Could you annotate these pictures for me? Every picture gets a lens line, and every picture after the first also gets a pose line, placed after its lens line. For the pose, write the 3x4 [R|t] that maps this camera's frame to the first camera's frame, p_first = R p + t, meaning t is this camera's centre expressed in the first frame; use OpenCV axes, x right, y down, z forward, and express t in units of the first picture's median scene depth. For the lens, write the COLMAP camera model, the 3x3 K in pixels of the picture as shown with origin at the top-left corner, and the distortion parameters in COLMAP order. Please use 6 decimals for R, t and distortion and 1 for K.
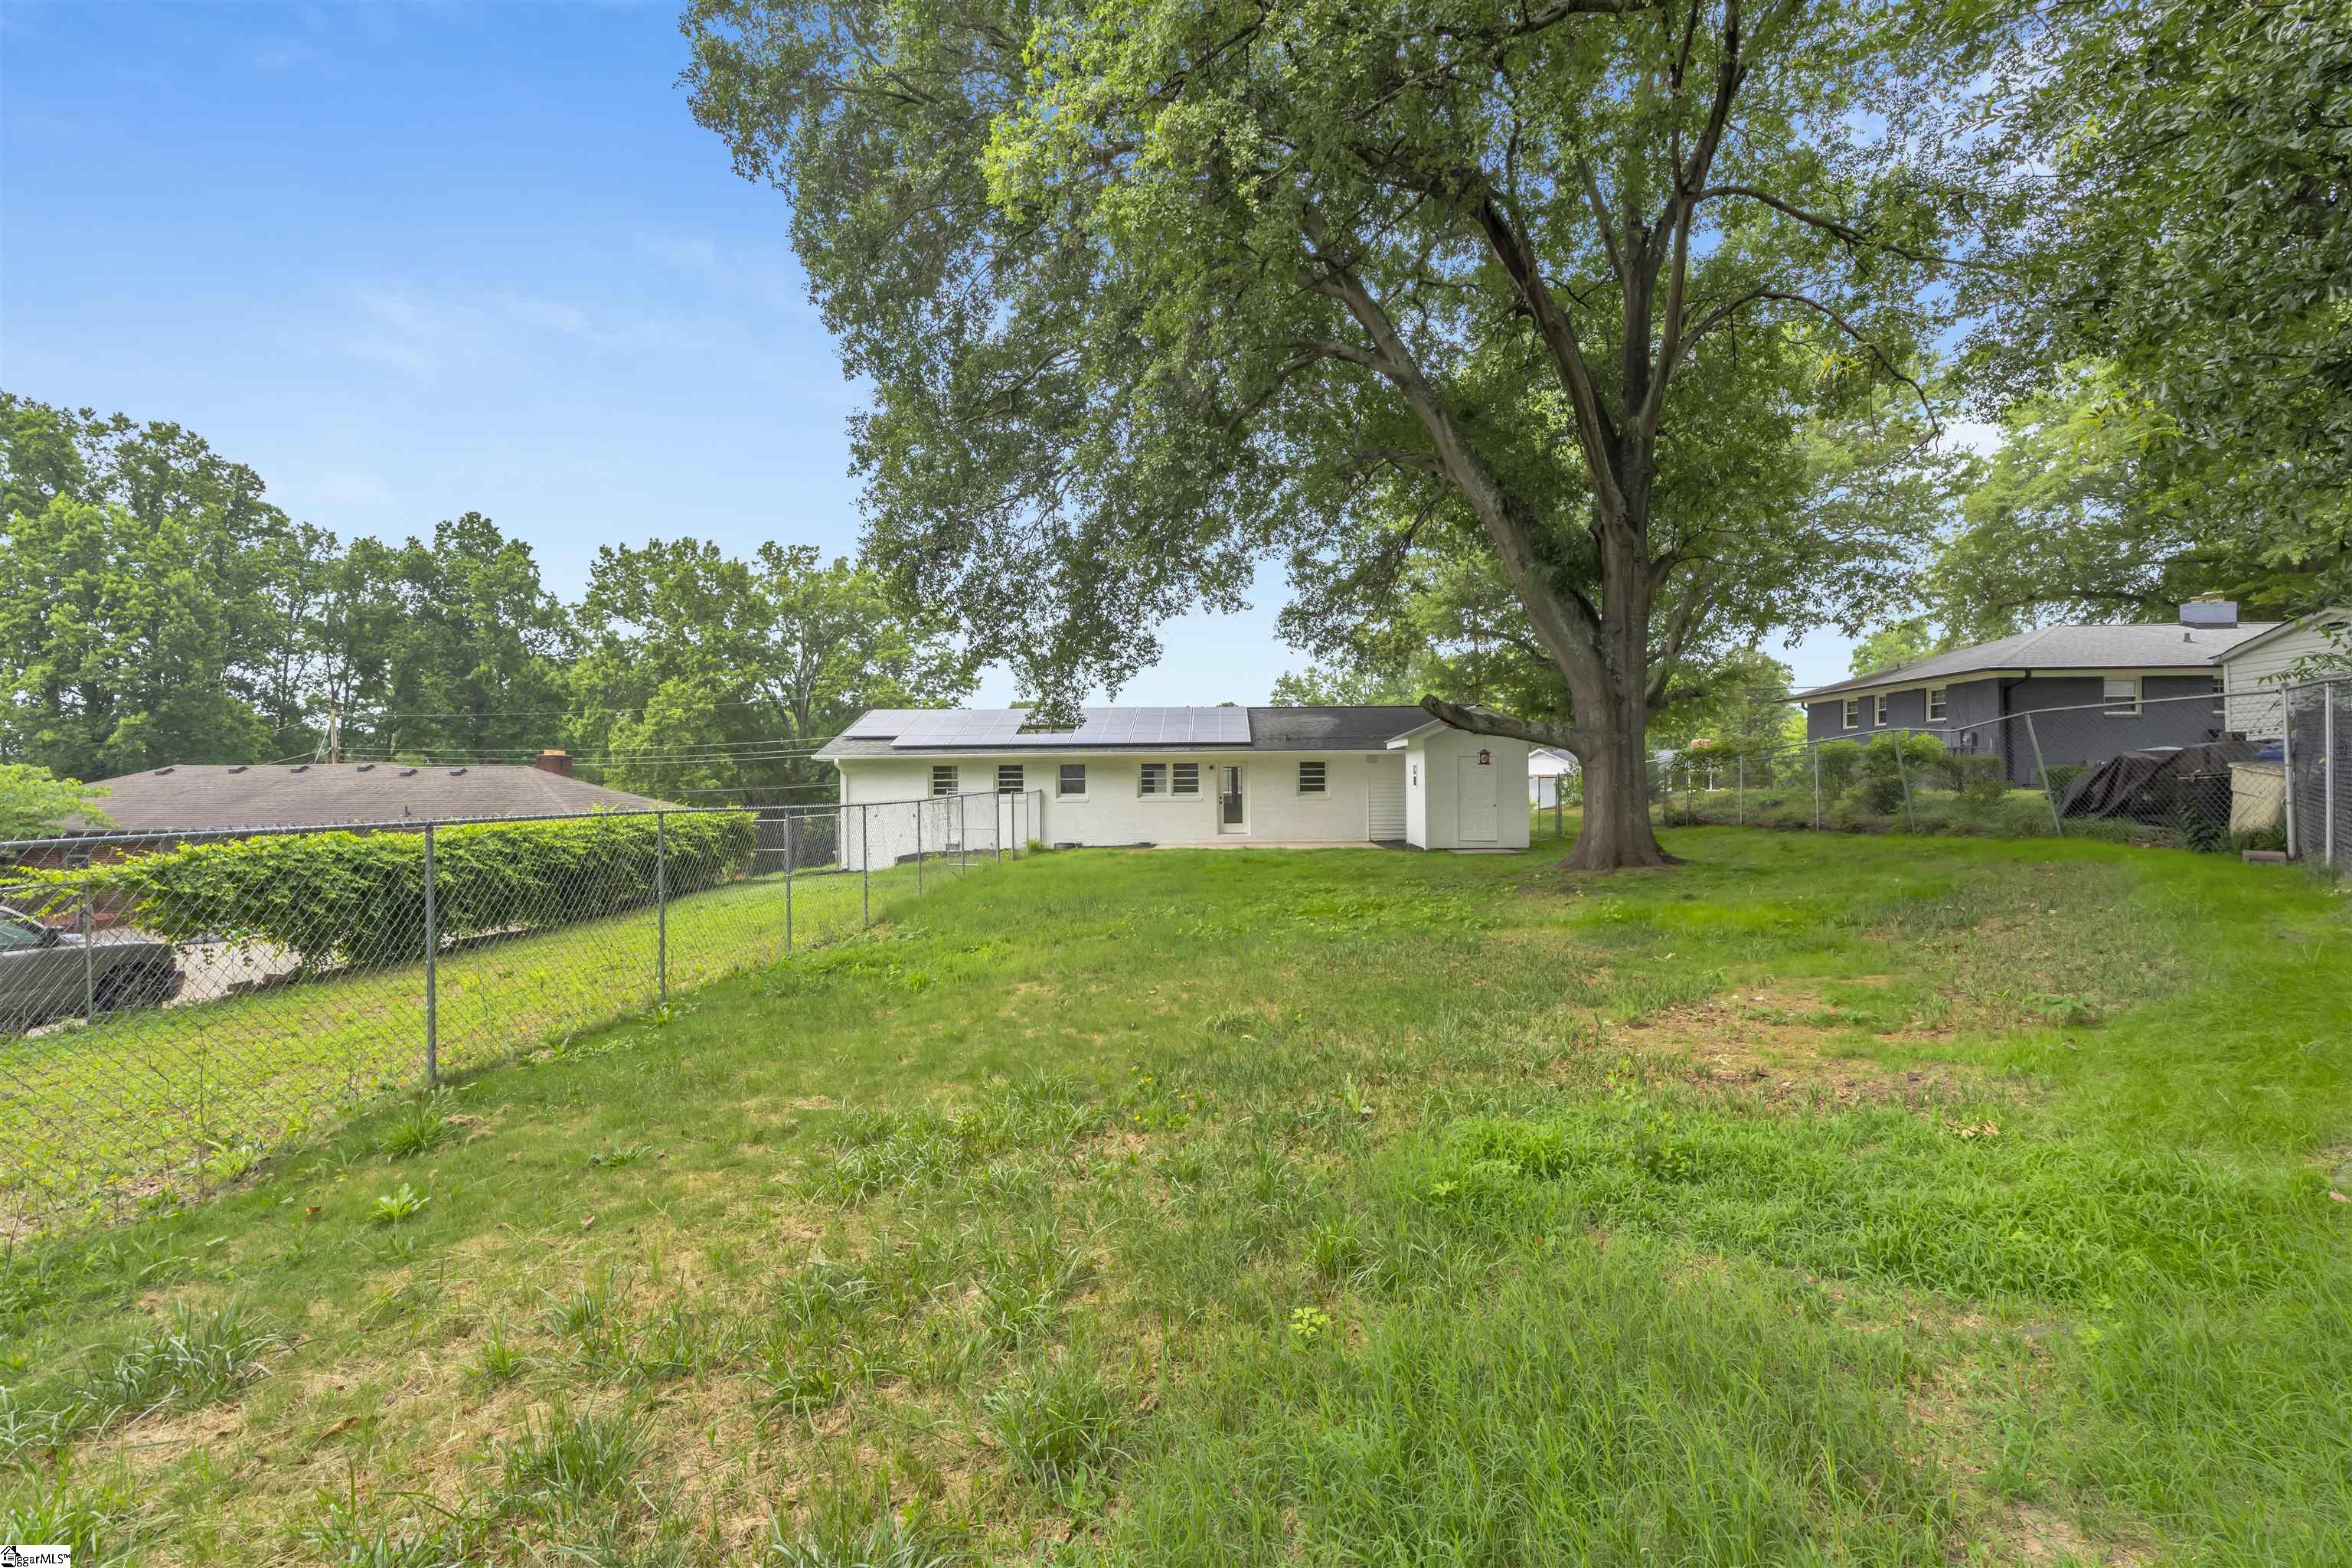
lens RADIAL K [[1074.6, 0, 1175.2], [0, 1074.6, 780.7], [0, 0, 1]] dist [0.002963, 0.000237]
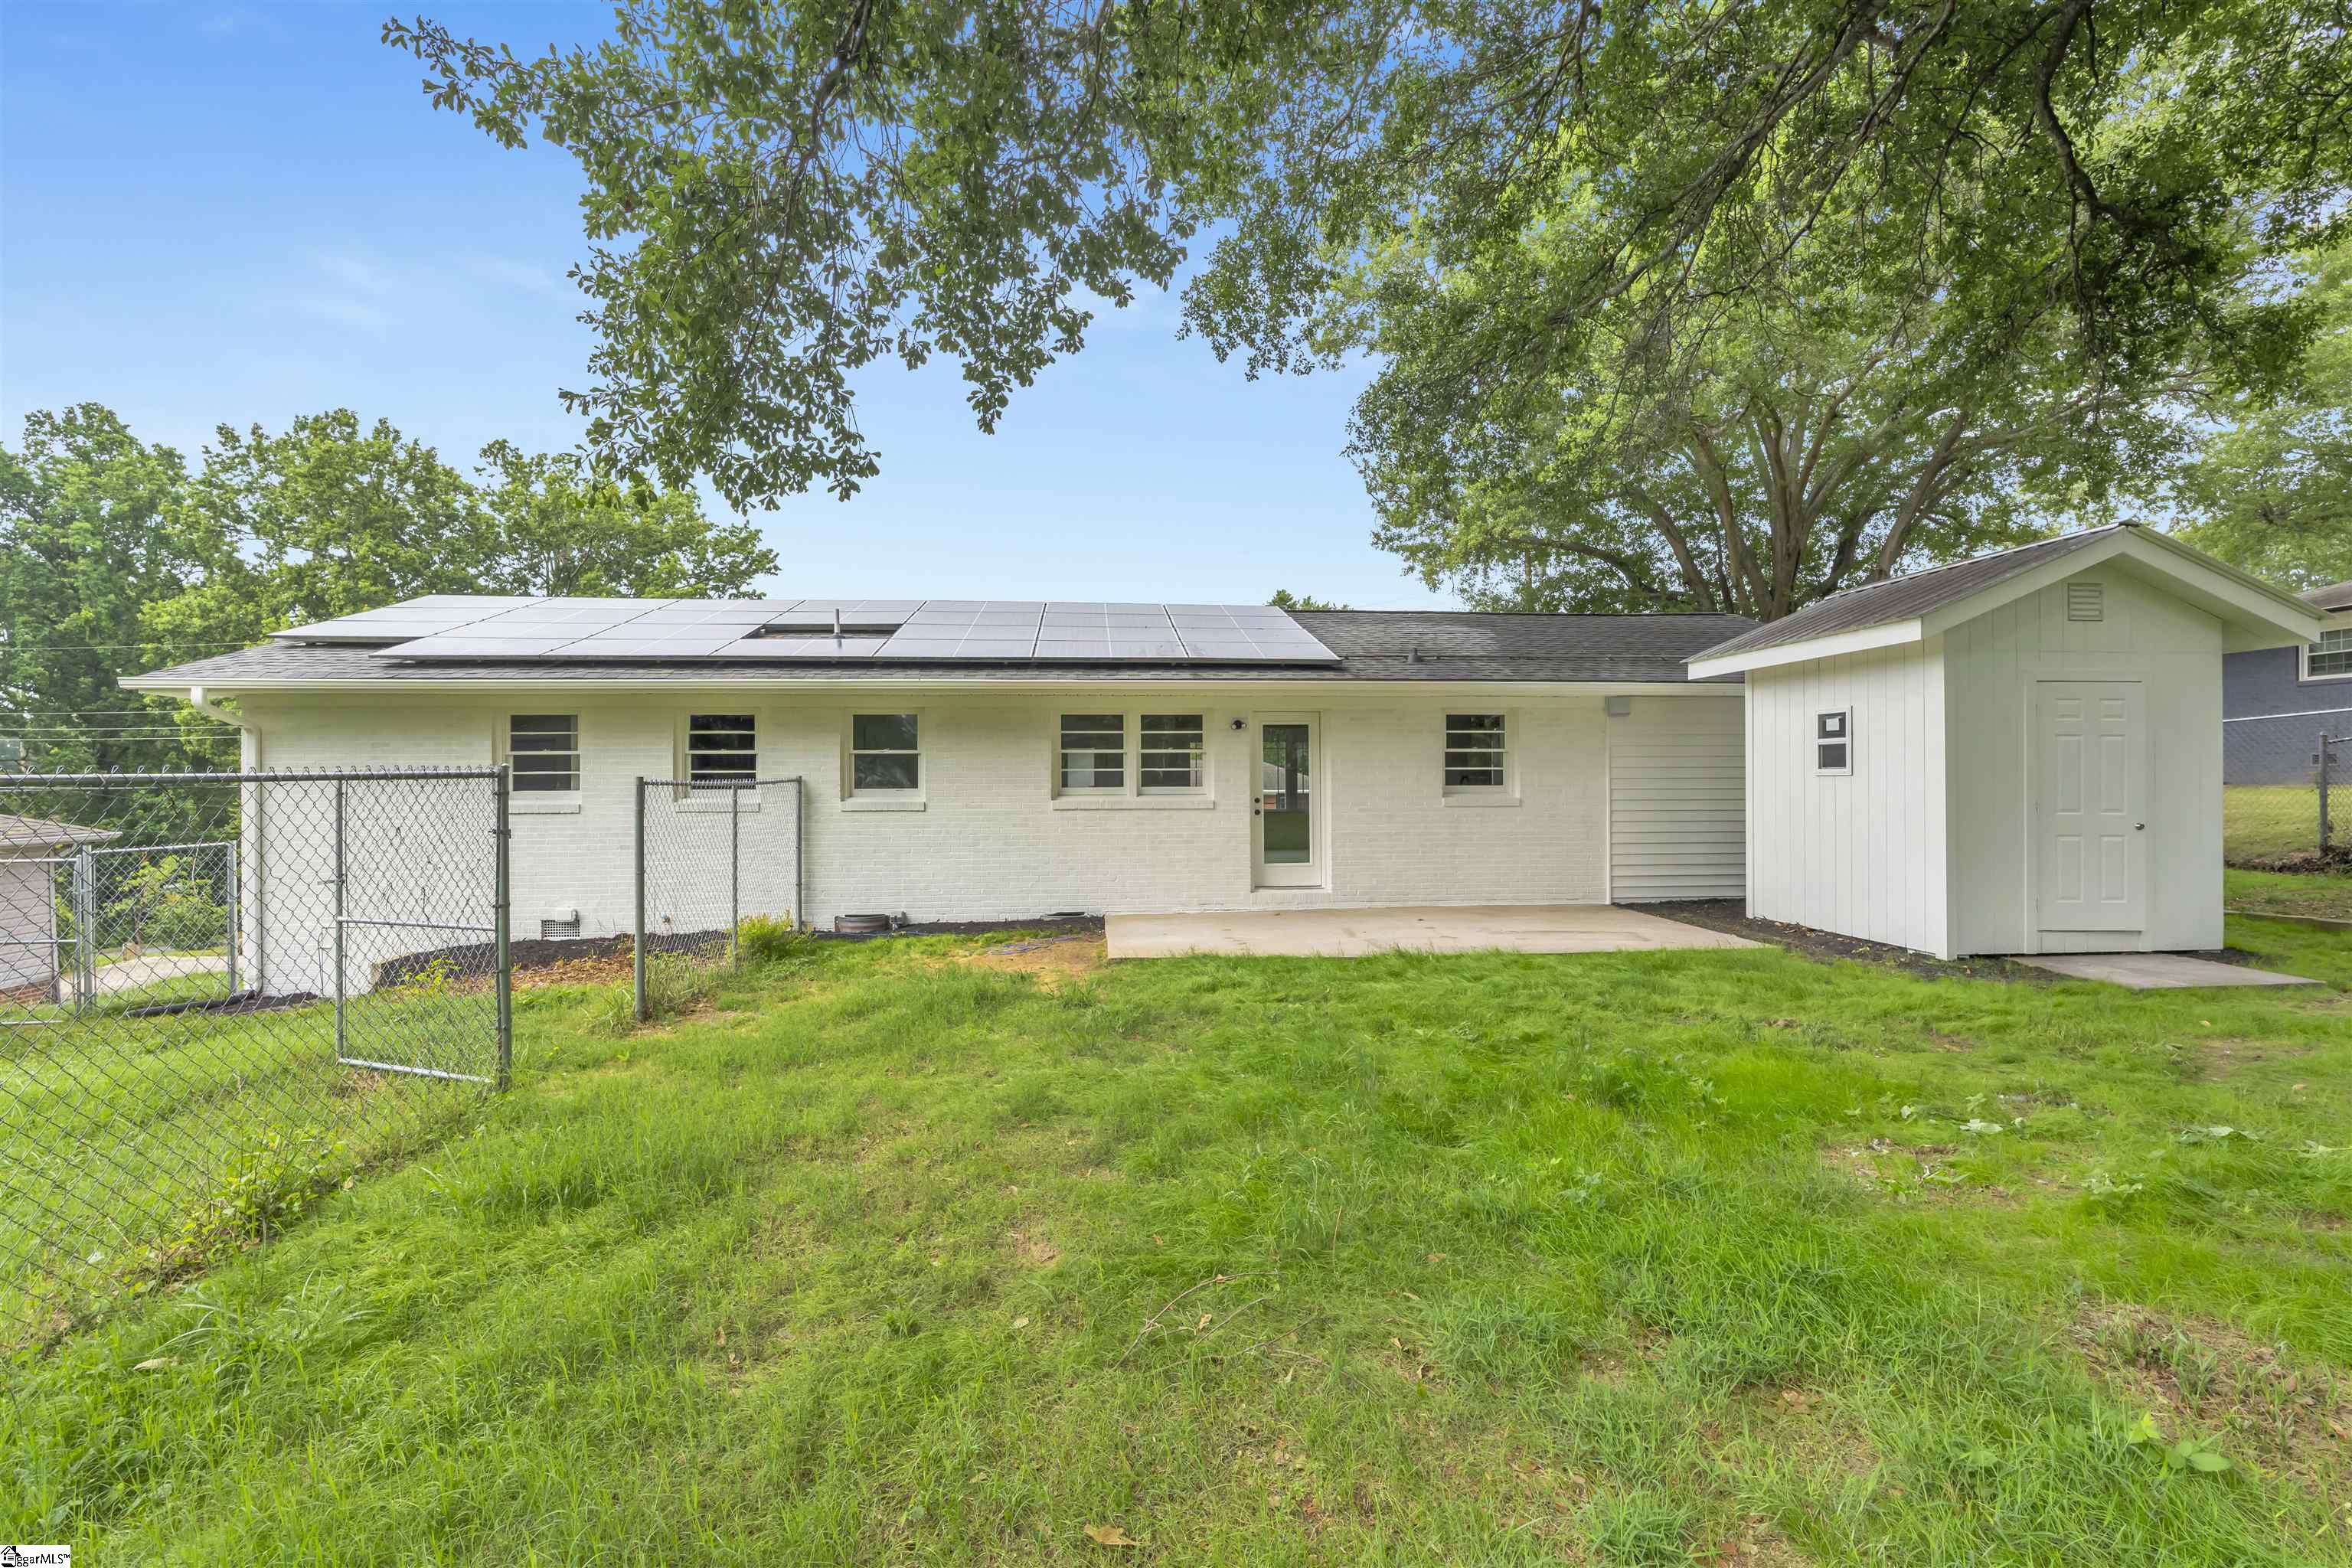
lens RADIAL K [[1074.6, 0, 1179.6], [0, 1074.6, 788.9], [0, 0, 1]] dist [0.002963, 0.000237]
pose [[0.992692, 0.002904, 0.120644, -0.036333], [-0.003746, 0.999970, 0.006753, 0.008987], [-0.120621, -0.007156, 0.992673, 0.595832]]
